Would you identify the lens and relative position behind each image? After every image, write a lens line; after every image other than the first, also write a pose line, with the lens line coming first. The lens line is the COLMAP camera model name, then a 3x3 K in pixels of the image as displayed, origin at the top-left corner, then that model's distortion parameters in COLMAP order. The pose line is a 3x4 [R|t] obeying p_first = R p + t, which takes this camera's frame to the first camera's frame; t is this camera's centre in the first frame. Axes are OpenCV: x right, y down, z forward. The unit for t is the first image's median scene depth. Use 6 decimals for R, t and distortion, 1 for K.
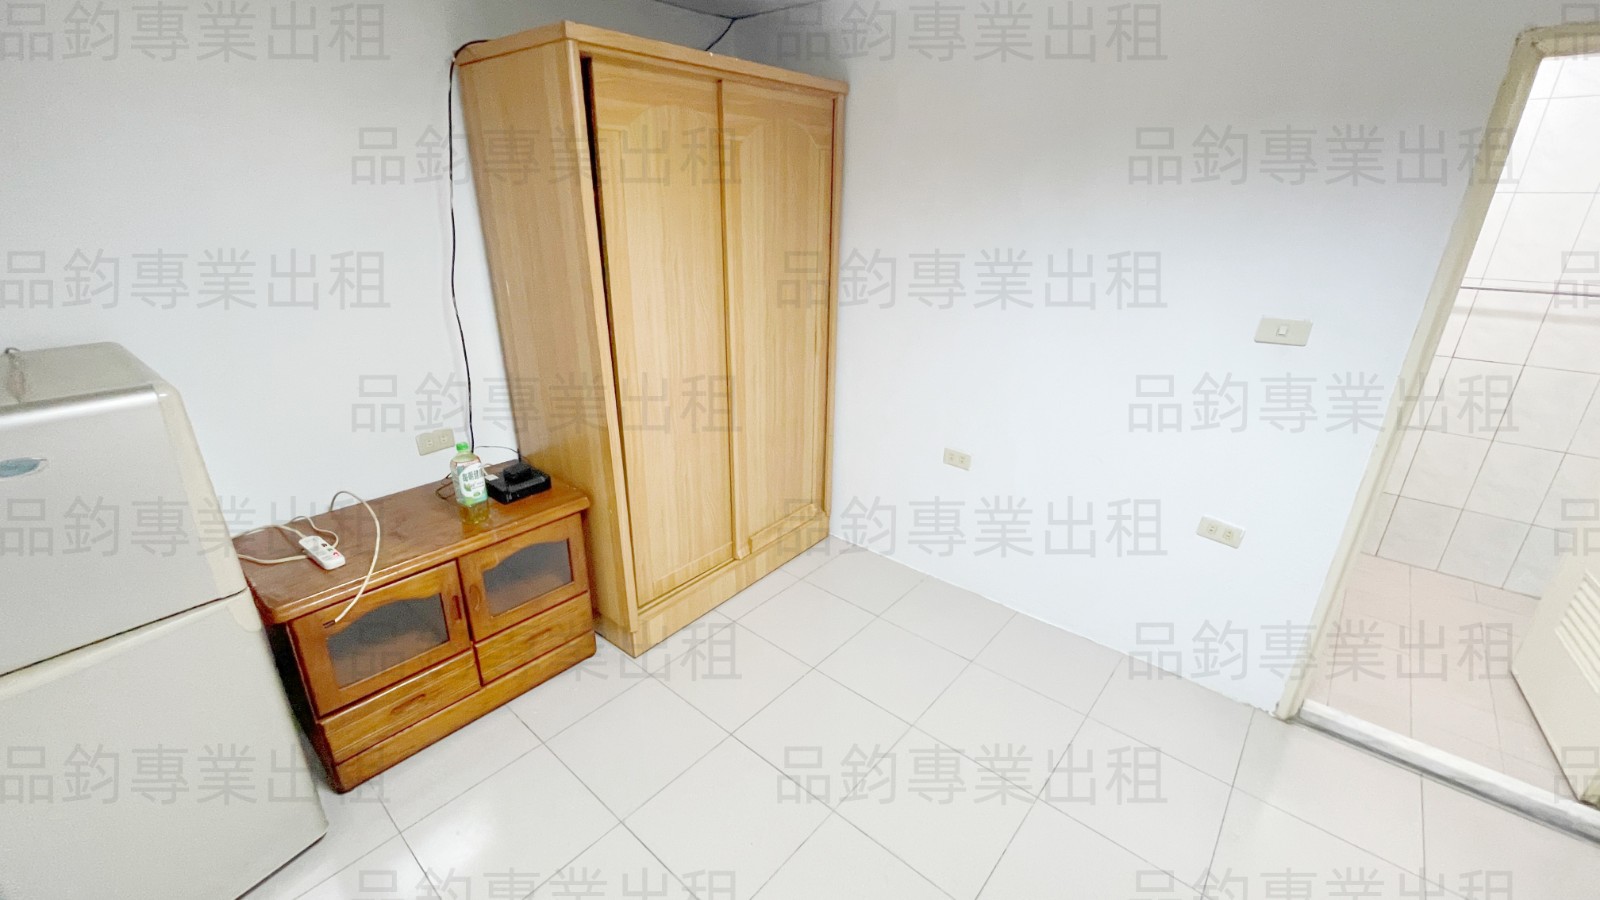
lens RADIAL K [[644.6, 0, 800.1], [0, 644.6, 445.8], [0, 0, 1]] dist [0.008536, 0.000325]
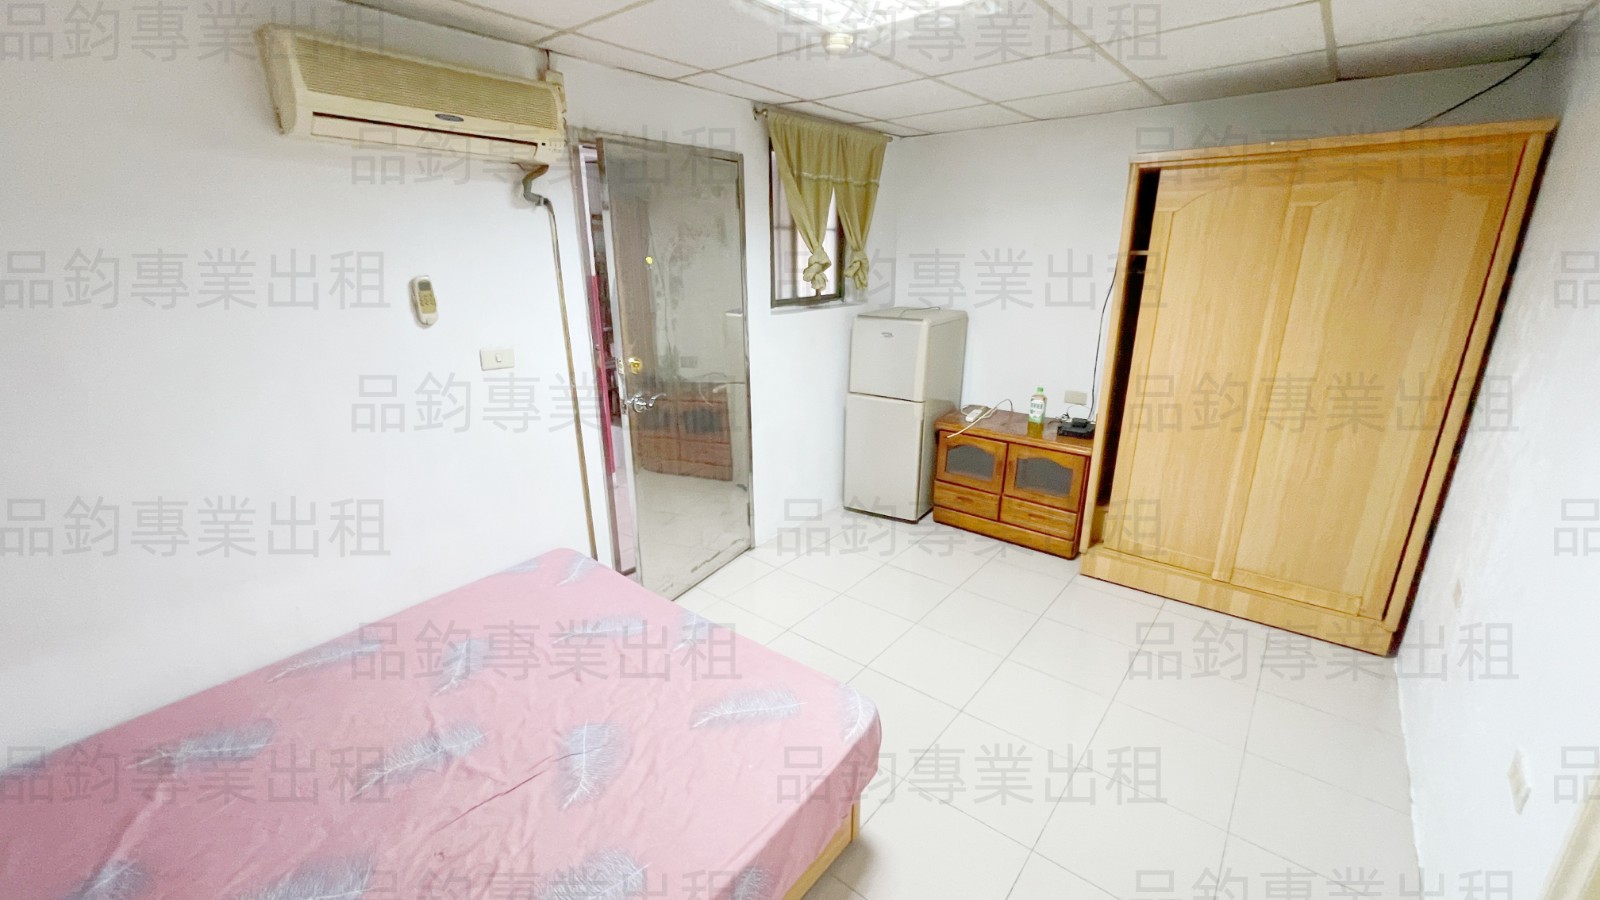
lens RADIAL K [[644.6, 0, 802.6], [0, 644.6, 451.7], [0, 0, 1]] dist [0.008536, 0.000325]
pose [[0.017030, 0.287174, -0.957727, 1.169189], [-0.349499, 0.899151, 0.263395, -0.076639], [0.936782, 0.330239, 0.115680, 0.242949]]
